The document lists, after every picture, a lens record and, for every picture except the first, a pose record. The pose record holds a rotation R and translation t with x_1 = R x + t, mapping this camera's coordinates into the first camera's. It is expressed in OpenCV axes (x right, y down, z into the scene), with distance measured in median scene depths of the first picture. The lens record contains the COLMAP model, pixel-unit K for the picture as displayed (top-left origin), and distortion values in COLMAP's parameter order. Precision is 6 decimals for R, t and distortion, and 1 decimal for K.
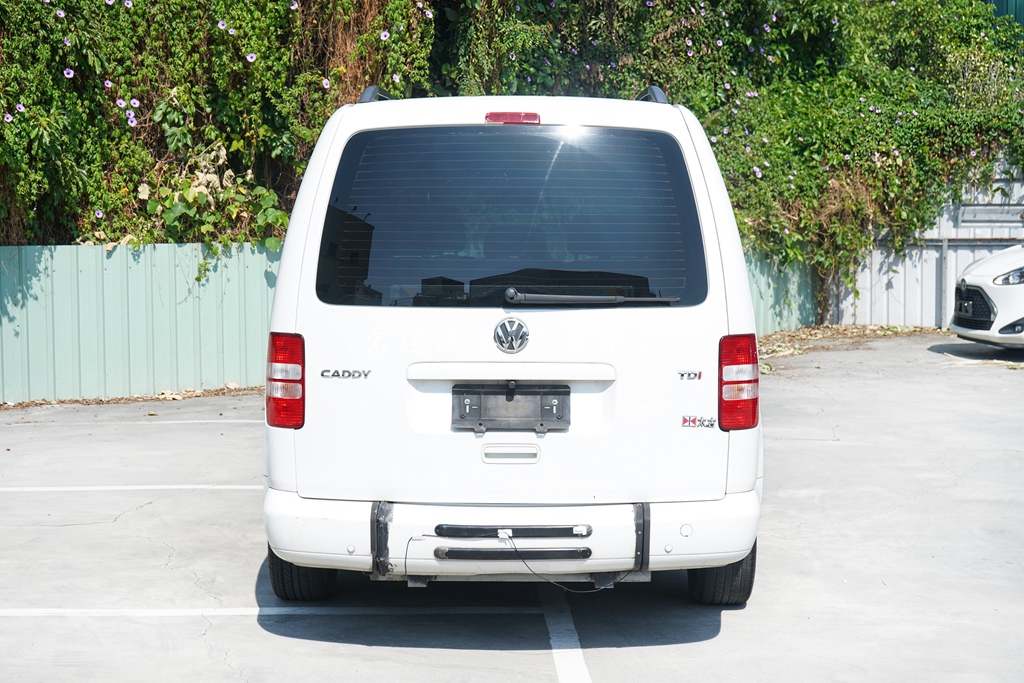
lens RADIAL K [[1526.5, 0, 510.6], [0, 1526.5, 282.7], [0, 0, 1]] dist [-0.033697, -0.046816]
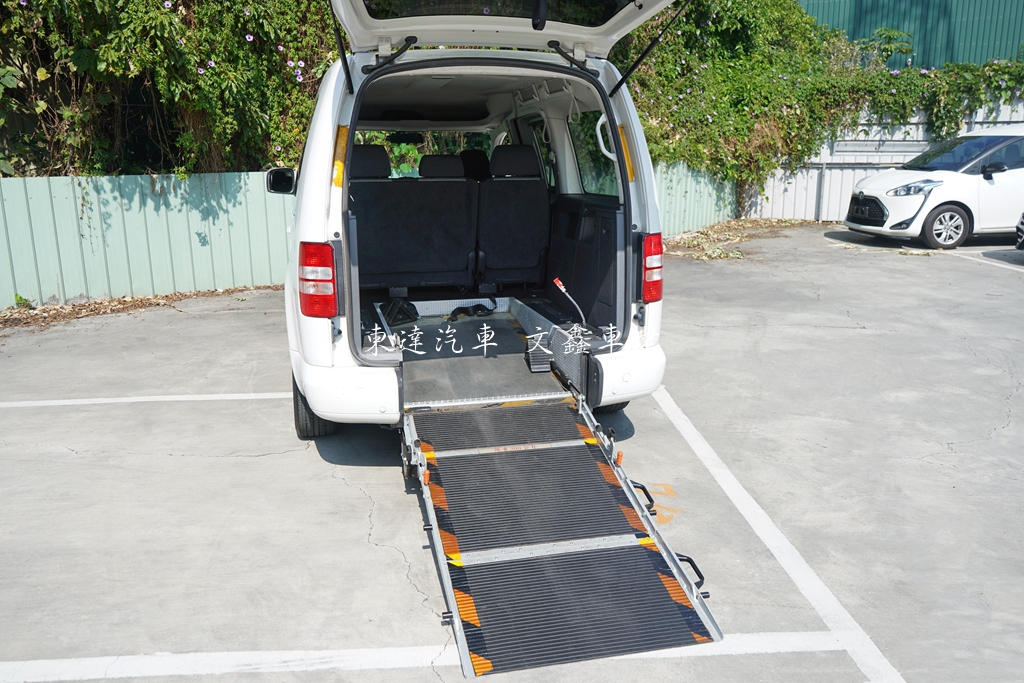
lens RADIAL K [[808.2, 0, 509.4], [0, 808.2, 325.0], [0, 0, 1]] dist [-0.009850, 0.002729]
pose [[0.999980, -0.002257, 0.005946, -0.054769], [0.001195, 0.984924, 0.172982, -0.011149], [-0.006247, -0.172972, 0.984907, 0.207866]]
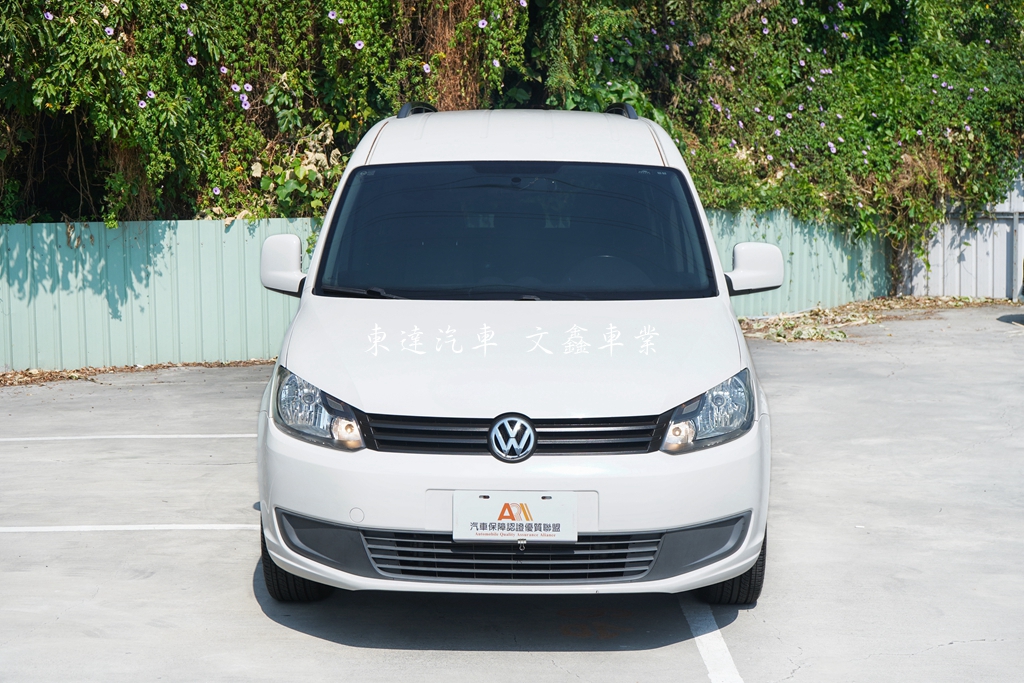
lens RADIAL K [[1566.0, 0, 512.6], [0, 1566.0, 289.4], [0, 0, 1]] dist [-0.065787, -0.040647]
pose [[0.999154, -0.001657, -0.041081, -0.012559], [0.002446, 0.999813, 0.019165, 0.002987], [0.041041, -0.019249, 0.998972, -0.076481]]
